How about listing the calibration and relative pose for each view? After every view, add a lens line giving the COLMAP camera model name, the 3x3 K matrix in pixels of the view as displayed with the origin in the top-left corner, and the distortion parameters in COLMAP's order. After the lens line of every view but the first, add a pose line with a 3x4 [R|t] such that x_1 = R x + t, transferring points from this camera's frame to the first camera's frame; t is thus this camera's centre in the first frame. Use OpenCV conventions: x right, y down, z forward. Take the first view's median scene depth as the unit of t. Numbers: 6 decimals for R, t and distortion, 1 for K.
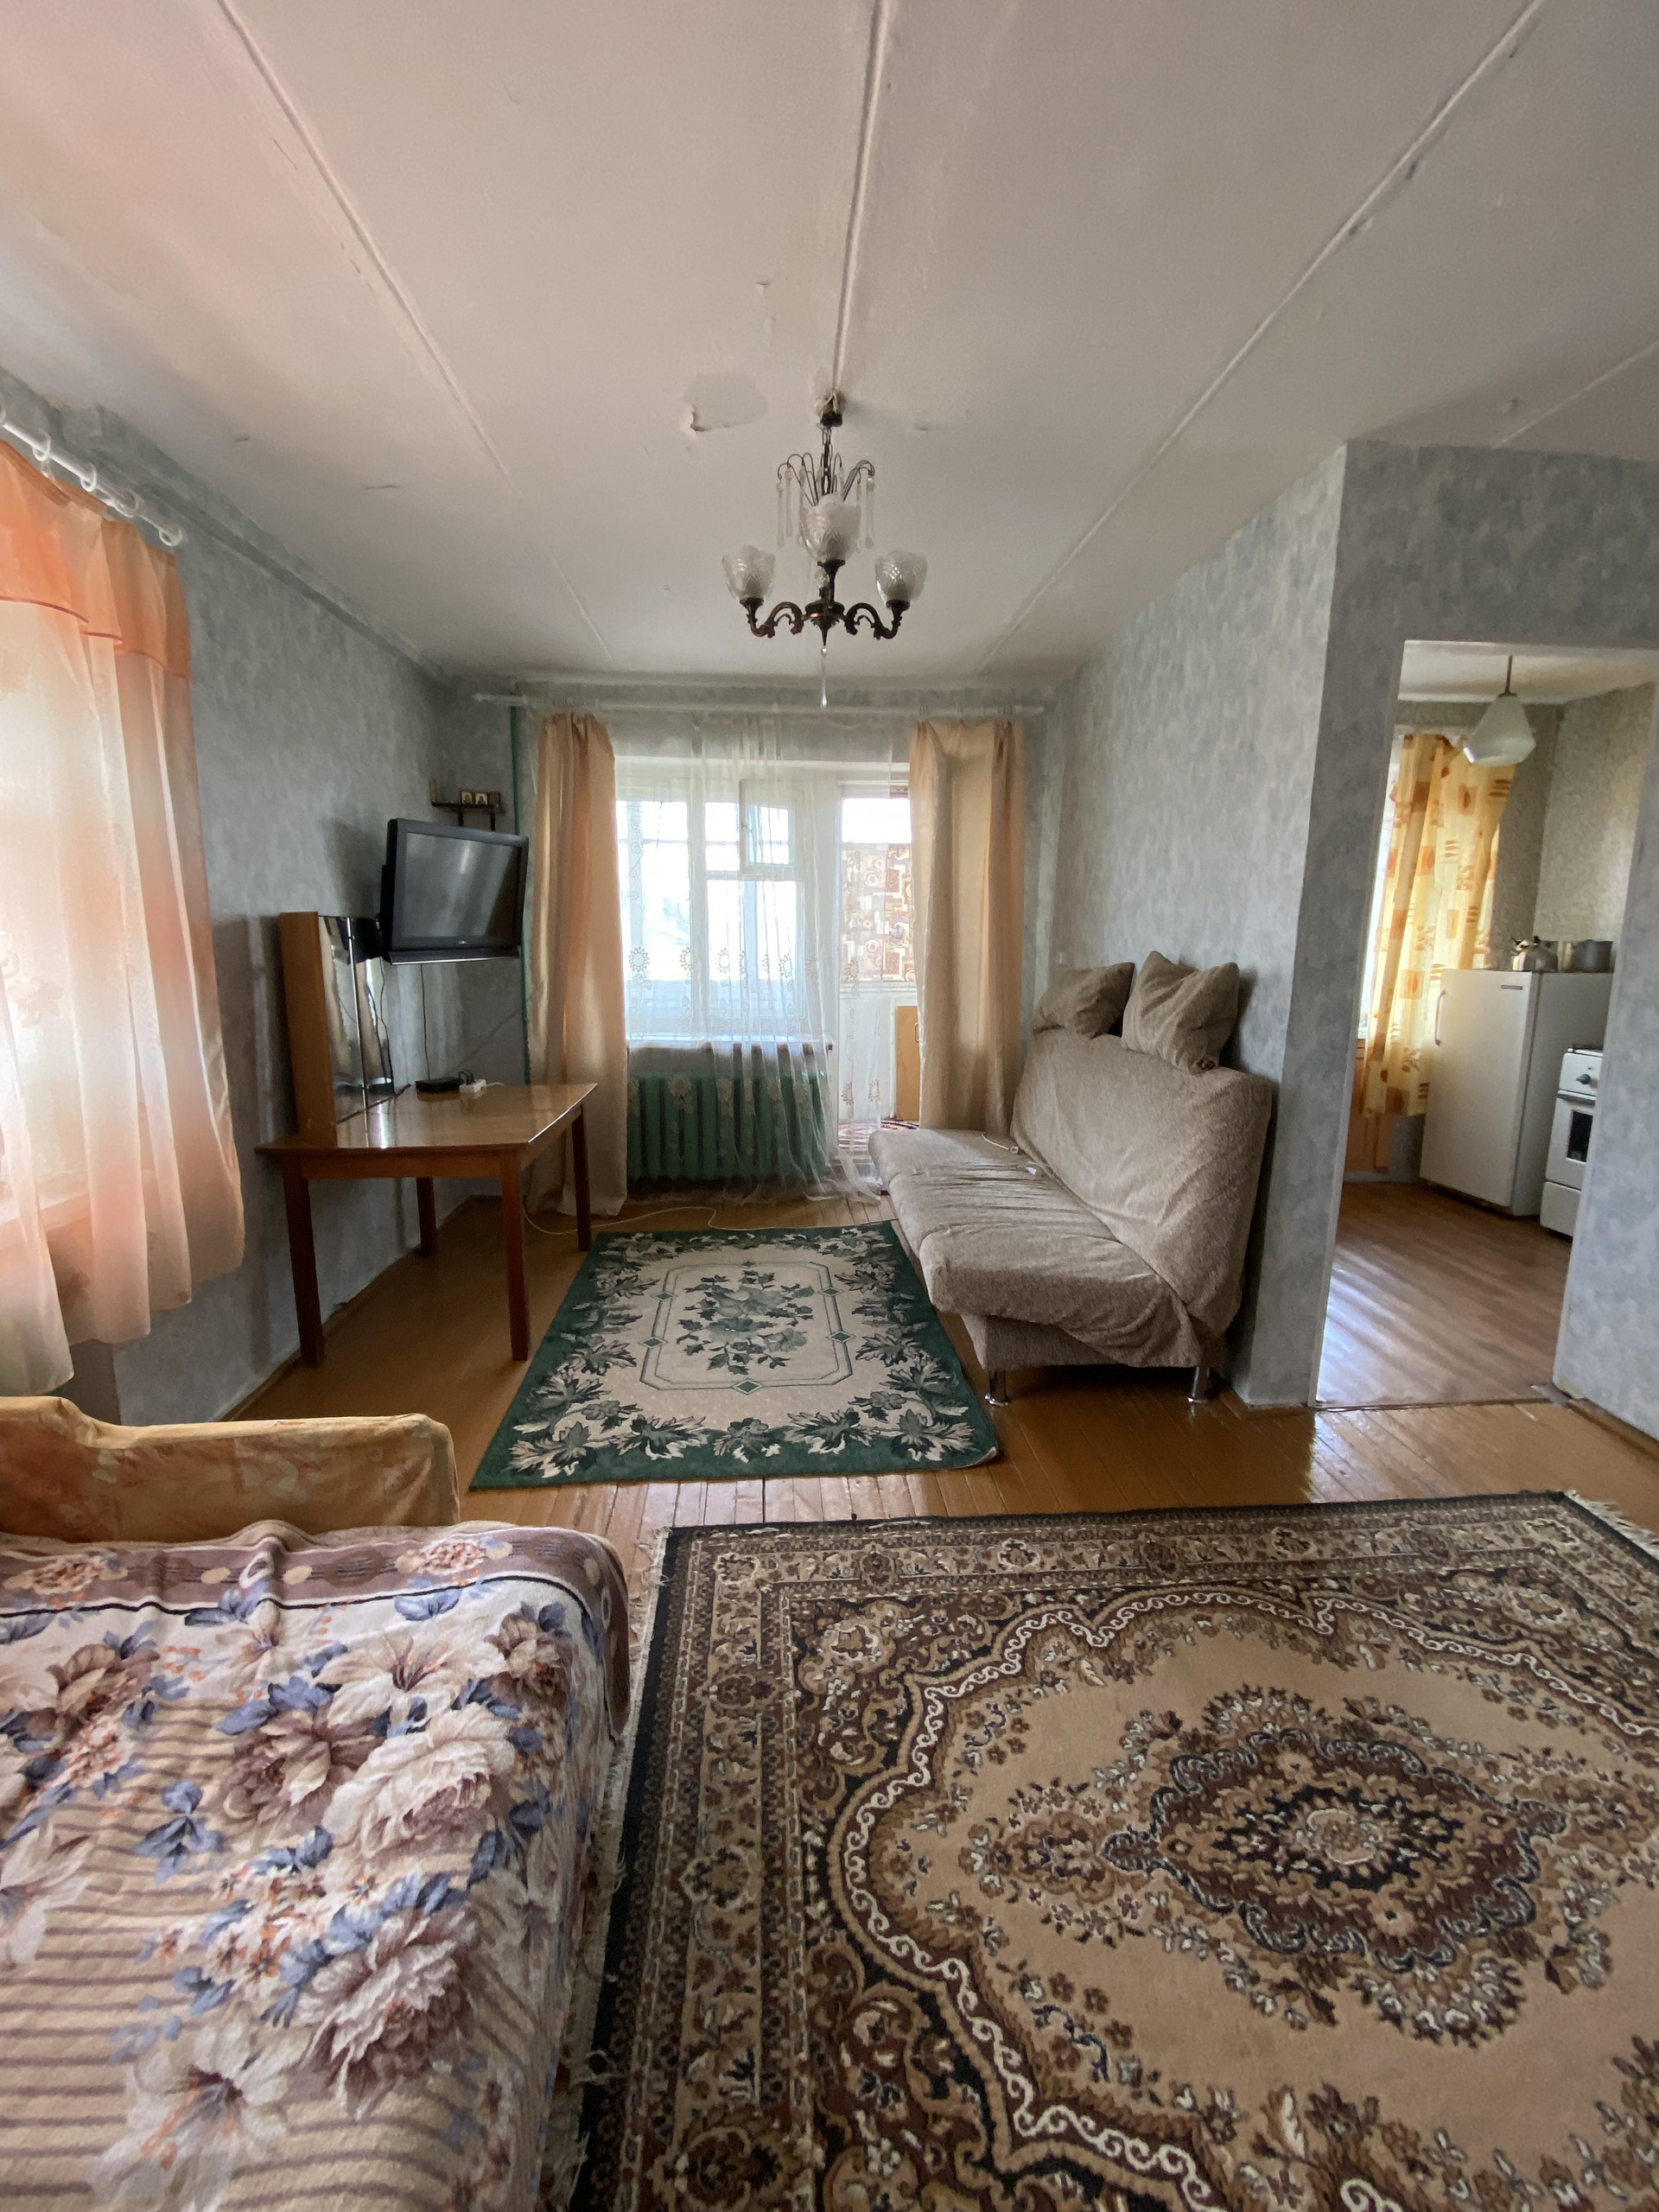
lens RADIAL K [[907.7, 0, 841.2], [0, 907.7, 1091.2], [0, 0, 1]] dist [-0.004280, -0.000500]
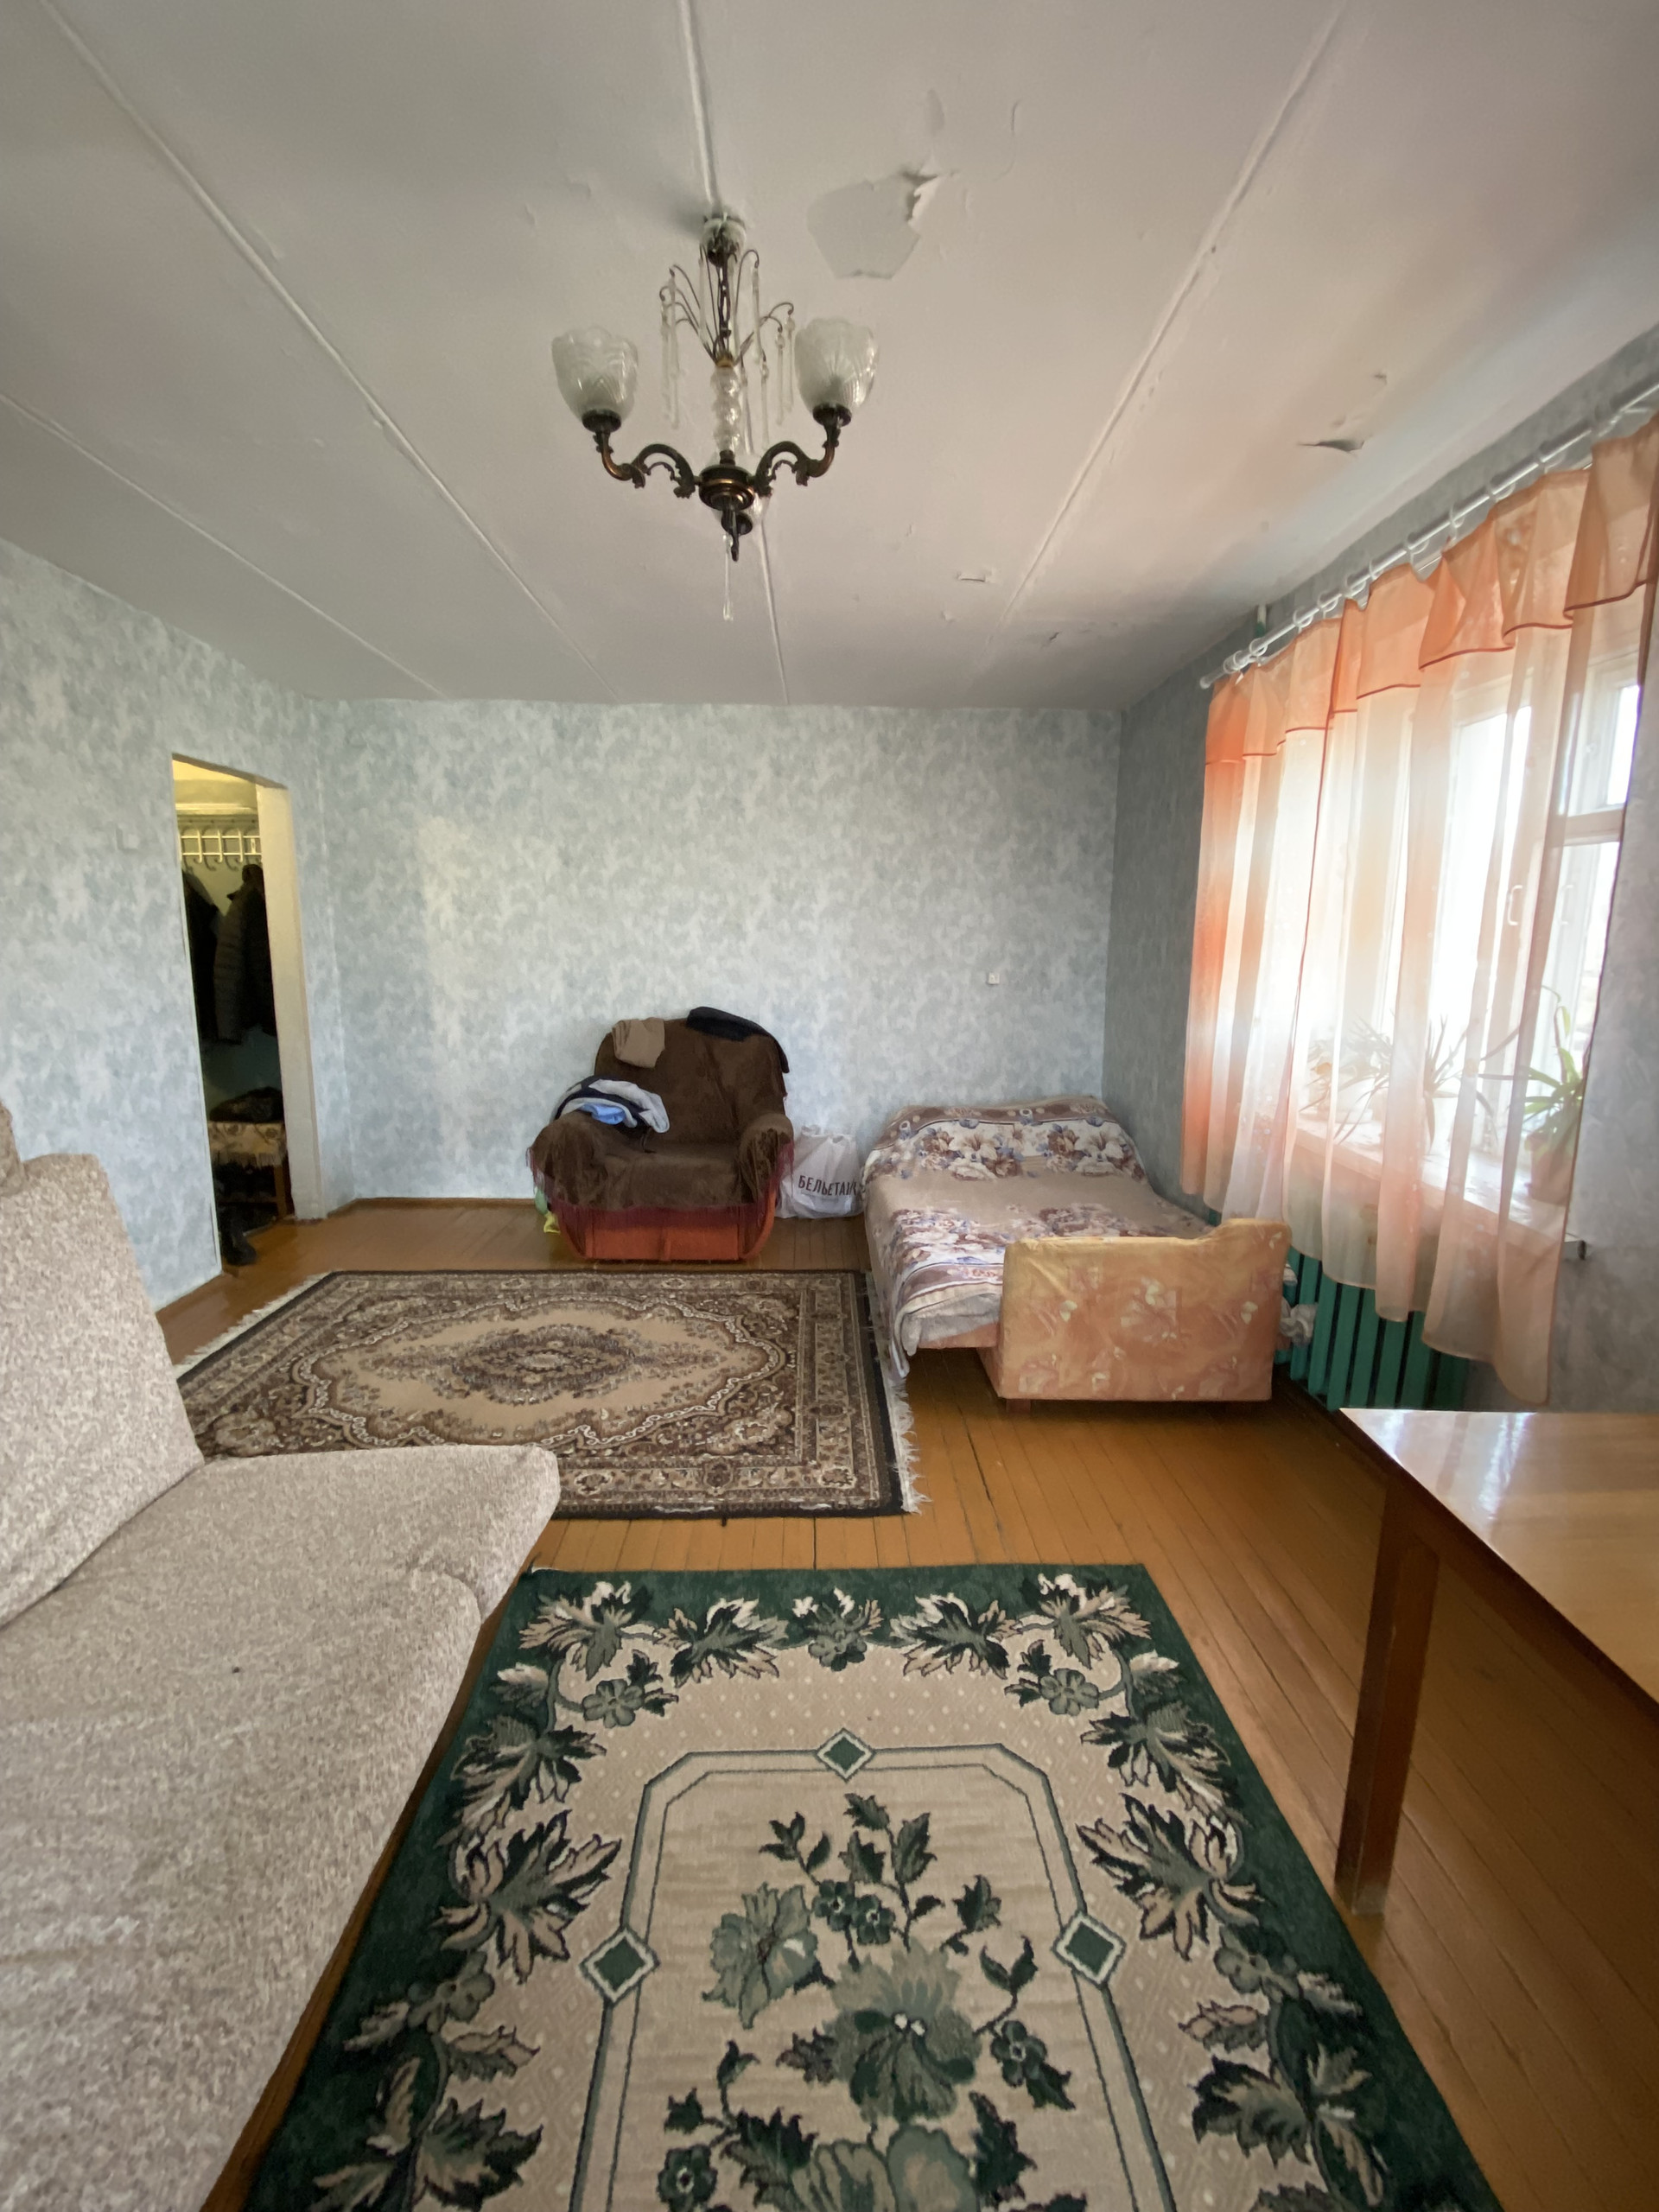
lens RADIAL K [[907.7, 0, 848.2], [0, 907.7, 1093.2], [0, 0, 1]] dist [-0.004280, -0.000500]
pose [[-0.998904, -0.023420, 0.040527, -0.110094], [-0.009070, 0.946265, 0.323265, -0.220289], [-0.045920, 0.322543, -0.945440, 1.297047]]
